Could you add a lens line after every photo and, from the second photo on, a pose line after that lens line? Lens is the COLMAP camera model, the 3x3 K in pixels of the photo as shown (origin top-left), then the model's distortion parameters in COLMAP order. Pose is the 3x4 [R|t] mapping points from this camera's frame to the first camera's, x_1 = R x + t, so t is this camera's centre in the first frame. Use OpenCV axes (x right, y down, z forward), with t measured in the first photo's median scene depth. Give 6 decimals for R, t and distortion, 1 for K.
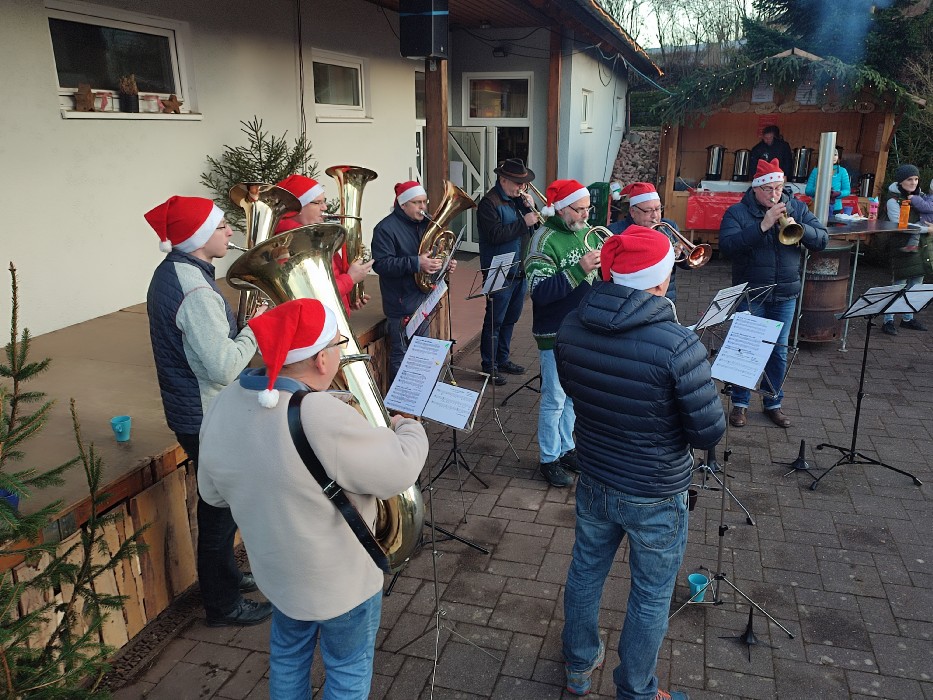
lens RADIAL K [[667.1, 0, 464.8], [0, 667.1, 354.3], [0, 0, 1]] dist [0.011029, -0.007996]
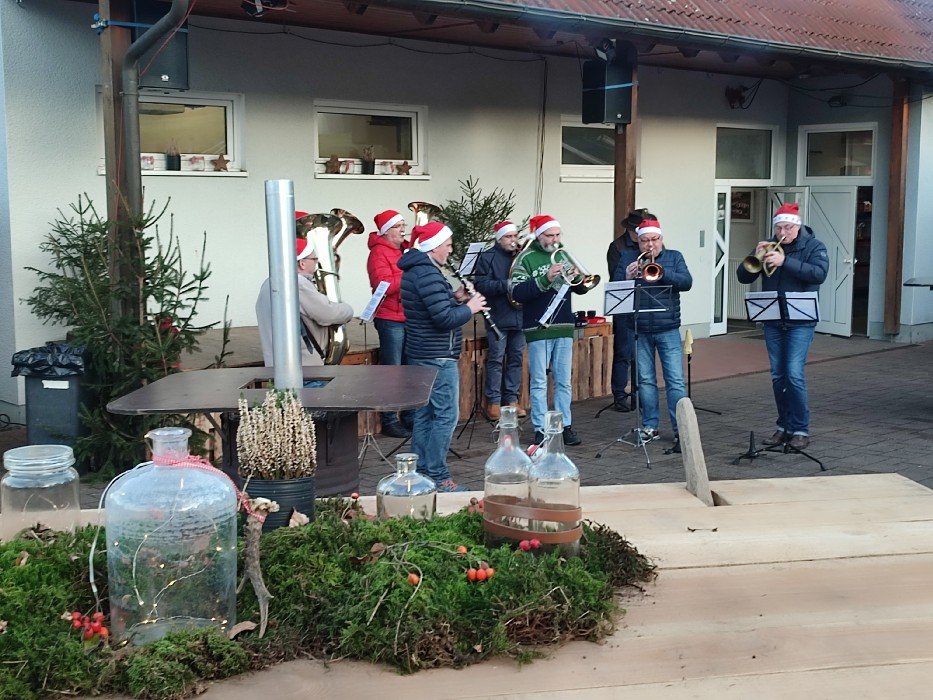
lens RADIAL K [[1148.9, 0, 466.2], [0, 1148.9, 350.1], [0, 0, 1]] dist [0.029453, -0.051527]
pose [[0.821462, 0.073146, -0.565553, 0.924219], [-0.183936, 0.972720, -0.141360, 0.250730], [0.539784, 0.220148, 0.812507, -0.636699]]
